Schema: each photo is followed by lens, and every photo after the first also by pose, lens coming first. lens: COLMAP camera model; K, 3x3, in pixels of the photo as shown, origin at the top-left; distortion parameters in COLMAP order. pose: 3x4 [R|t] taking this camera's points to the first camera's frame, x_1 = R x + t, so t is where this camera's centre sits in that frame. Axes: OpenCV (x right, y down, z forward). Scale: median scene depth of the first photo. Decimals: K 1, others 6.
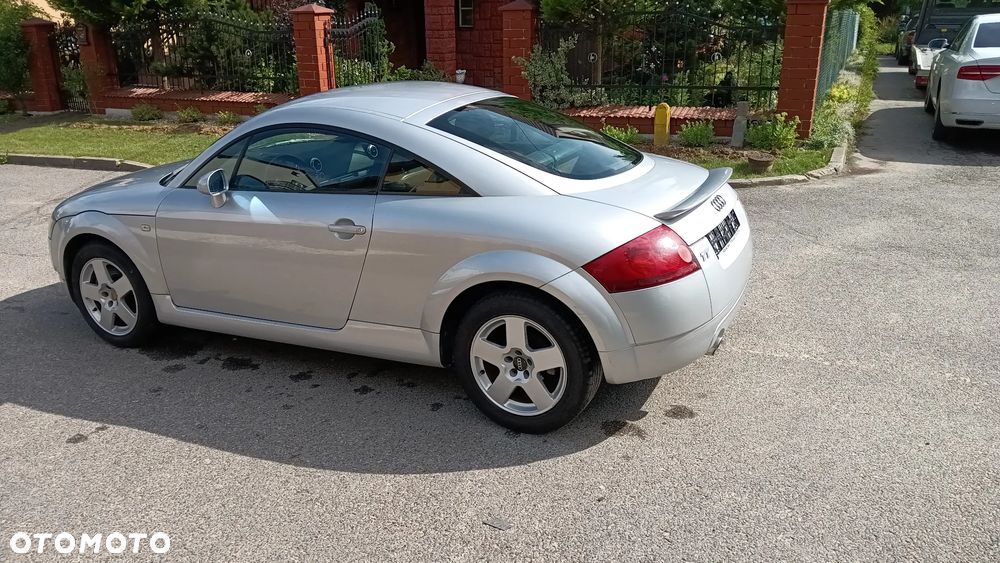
lens RADIAL K [[777.2, 0, 502.9], [0, 777.2, 280.8], [0, 0, 1]] dist [0.095735, -0.180890]
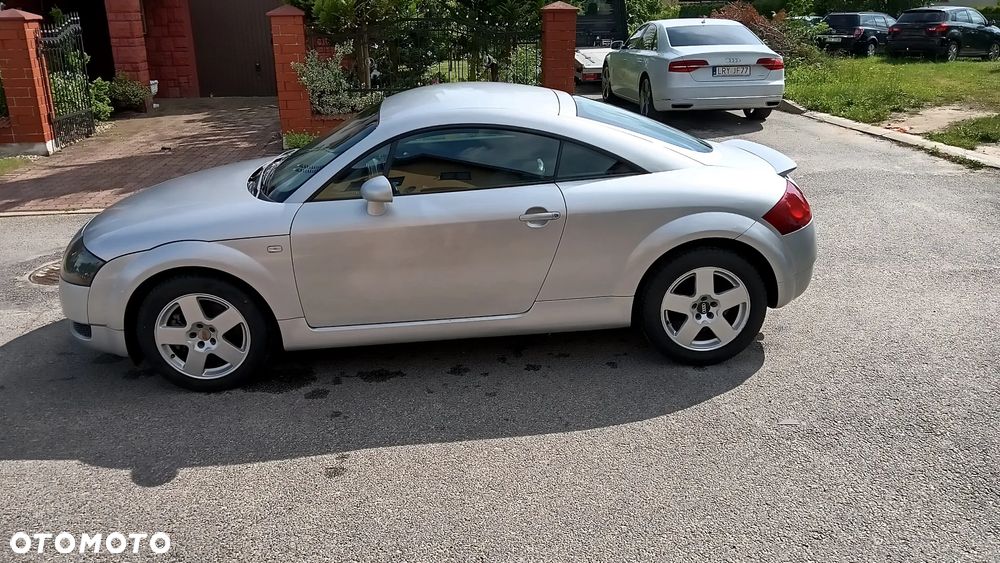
lens RADIAL K [[775.8, 0, 500.0], [0, 775.8, 281.5], [0, 0, 1]] dist [0.051942, -0.105046]
pose [[0.869146, -0.154250, 0.469885, -0.625708], [0.157086, 0.987018, 0.033449, -0.017918], [-0.468944, 0.044740, 0.882094, 0.066372]]
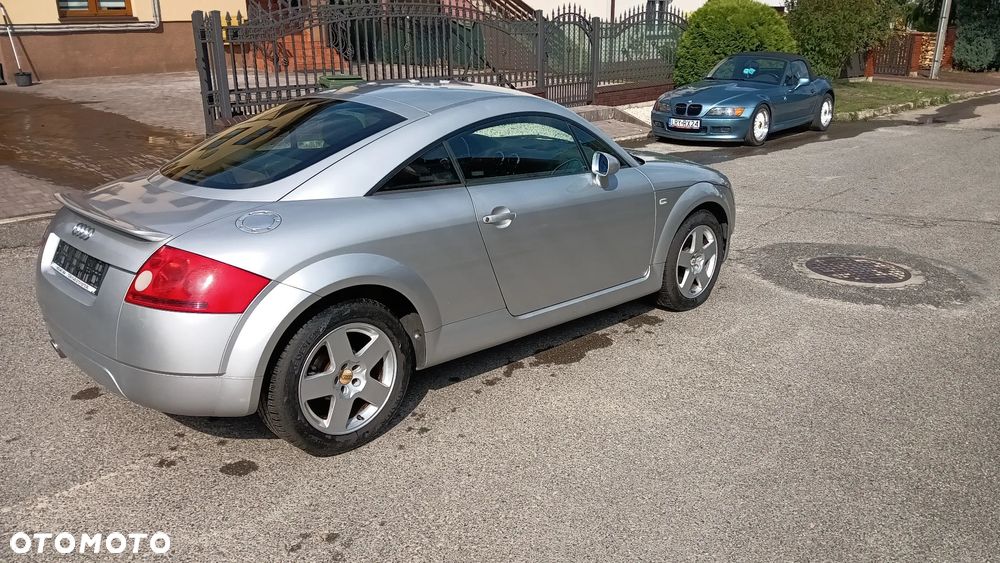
lens RADIAL K [[777.2, 0, 502.9], [0, 777.2, 280.8], [0, 0, 1]] dist [0.095735, -0.180890]
pose [[-0.322804, 0.318584, -0.891236, 0.762172], [-0.304593, 0.856583, 0.416519, -0.461329], [0.896114, 0.405918, -0.179470, 1.327972]]
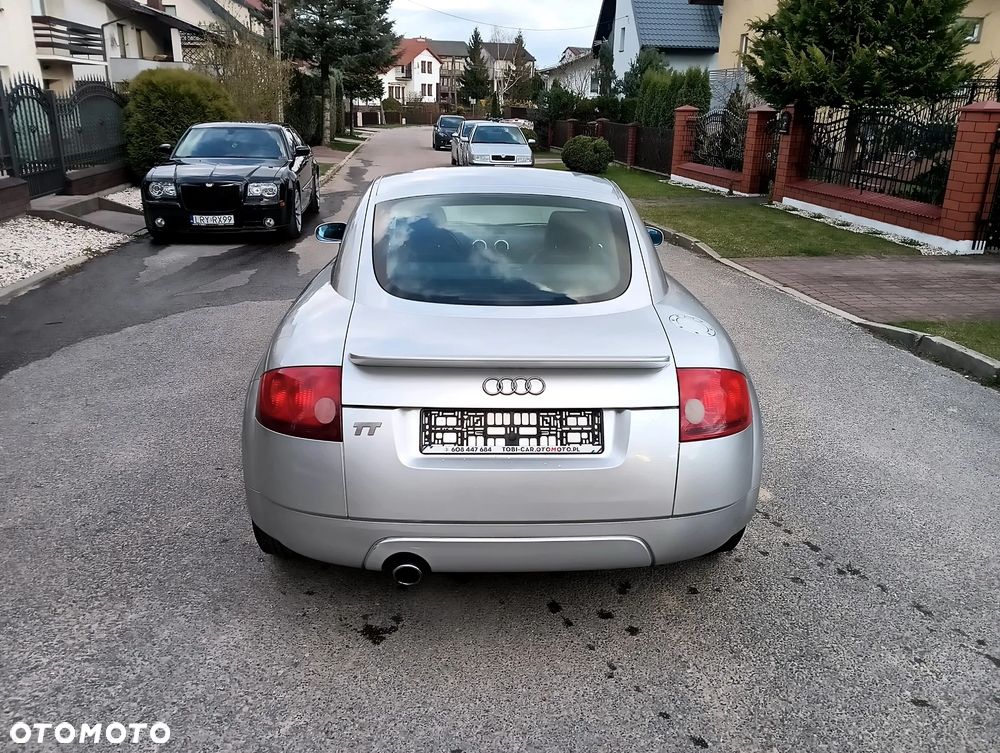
lens RADIAL K [[784.4, 0, 500.0], [0, 784.4, 376.5], [0, 0, 1]] dist [0.087211, -0.135052]
pose [[0.475903, 0.314771, -0.821240, 0.665282], [-0.319171, 0.931915, 0.172234, -0.178623], [0.819540, 0.180150, 0.543967, 0.533220]]
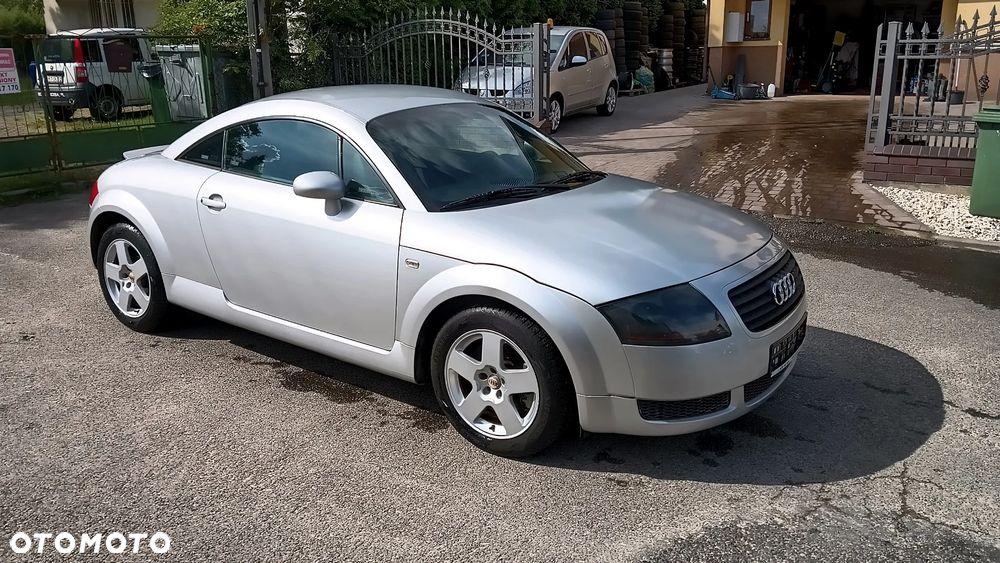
lens RADIAL K [[794.8, 0, 500.0], [0, 794.8, 281.5], [0, 0, 1]] dist [0.085227, -0.146475]
pose [[-0.989735, -0.007095, 0.142738, -0.447950], [0.076408, 0.817763, 0.570460, -0.608023], [-0.120773, 0.575511, -0.808827, 1.913192]]
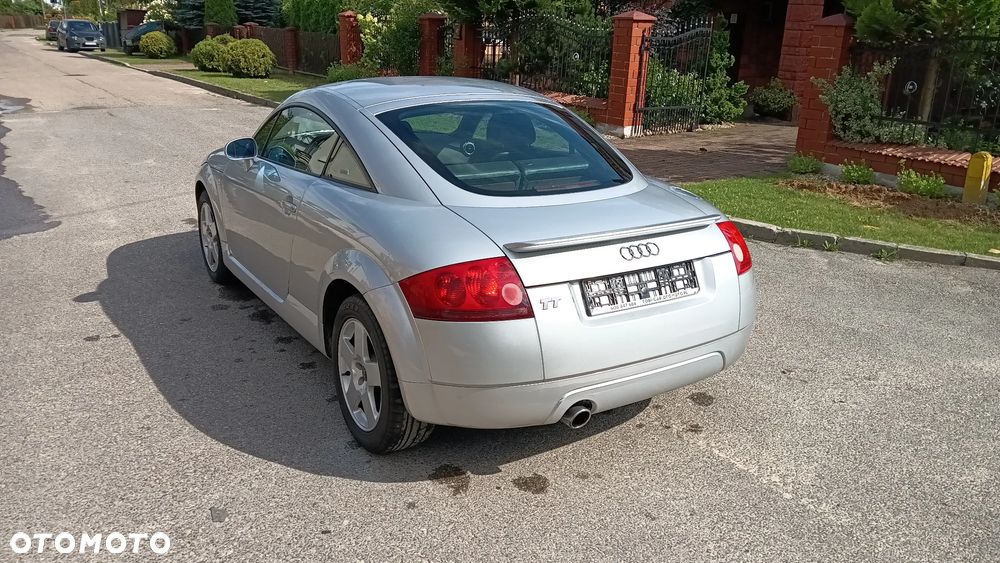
lens RADIAL K [[781.6, 0, 500.0], [0, 781.6, 281.5], [0, 0, 1]] dist [0.088426, -0.187052]
pose [[0.848796, 0.210099, -0.485184, 0.460358], [-0.217862, 0.975113, 0.041117, -0.058626], [0.481748, 0.070803, 0.873445, 0.187867]]
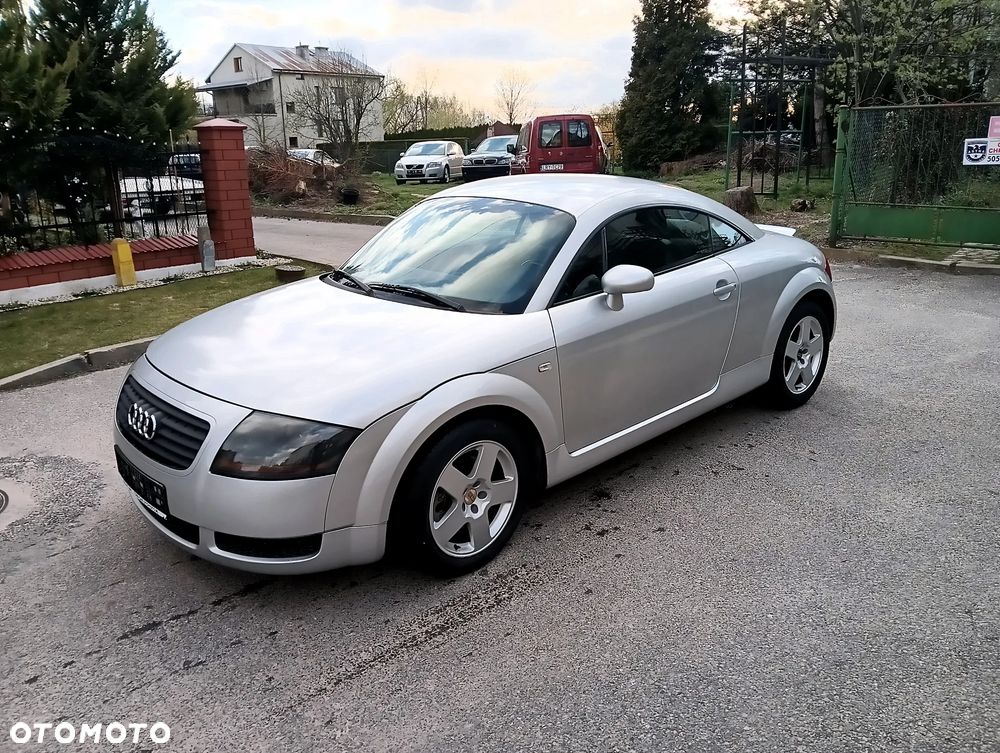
lens RADIAL K [[784.4, 0, 500.0], [0, 784.4, 376.5], [0, 0, 1]] dist [0.087211, -0.135052]
pose [[0.359903, -0.260767, 0.895807, -1.095275], [0.320933, 0.936156, 0.143573, -0.172303], [-0.876055, 0.235822, 0.420615, 0.682389]]
